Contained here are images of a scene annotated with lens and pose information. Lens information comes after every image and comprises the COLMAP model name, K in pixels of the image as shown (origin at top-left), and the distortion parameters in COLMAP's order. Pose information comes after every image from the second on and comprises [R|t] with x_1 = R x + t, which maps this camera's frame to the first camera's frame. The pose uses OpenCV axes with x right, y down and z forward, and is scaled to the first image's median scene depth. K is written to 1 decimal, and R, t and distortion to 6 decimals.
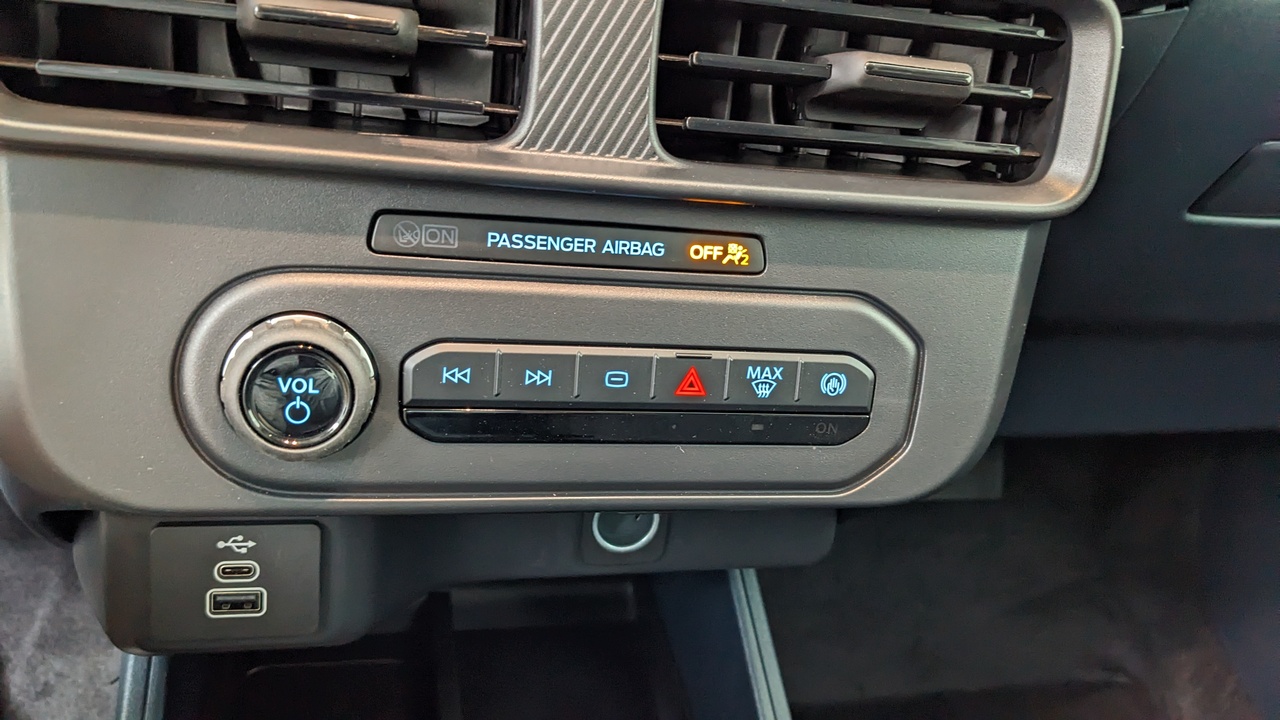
lens RADIAL K [[1019.9, 0, 617.4], [0, 1019.9, 360.0], [0, 0, 1]] dist [0.051188, -0.094903]
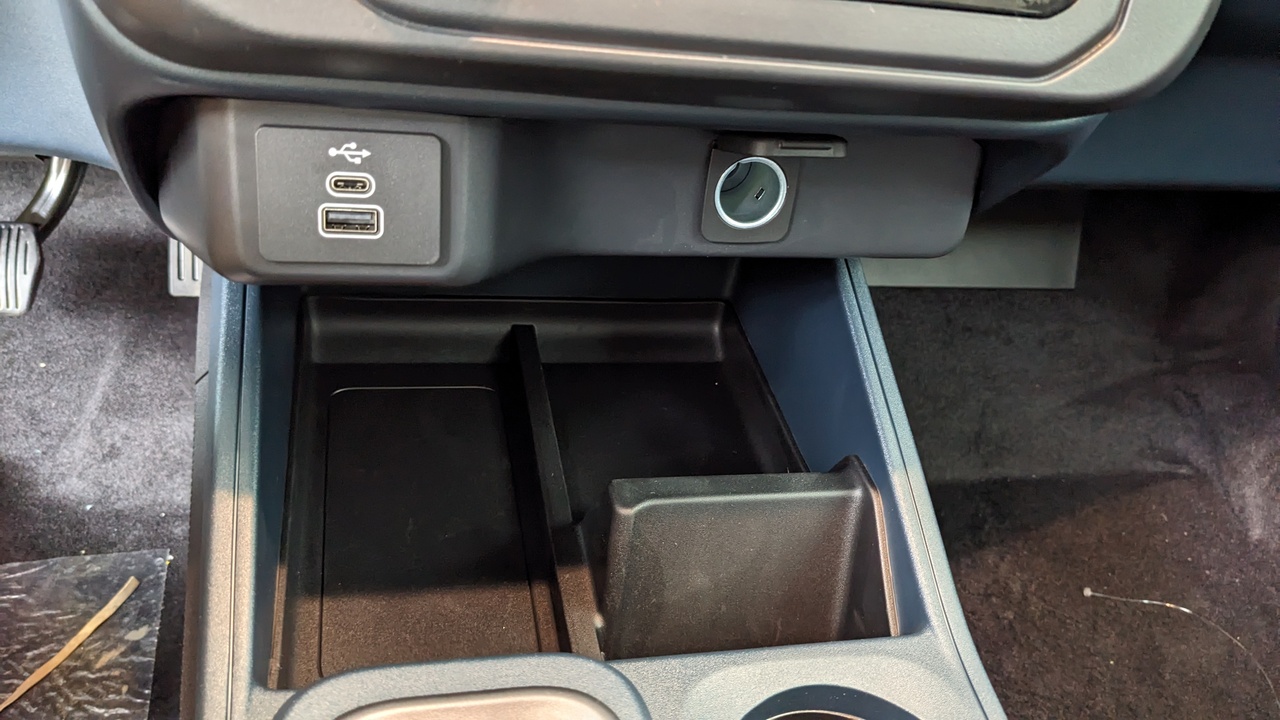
lens RADIAL K [[1019.9, 0, 632.6], [0, 1019.9, 364.5], [0, 0, 1]] dist [0.051188, -0.094903]
pose [[0.999878, 0.009992, -0.011976, -0.084741], [-0.008103, 0.988872, 0.148551, 0.174640], [0.013327, -0.148436, 0.988832, 0.066765]]
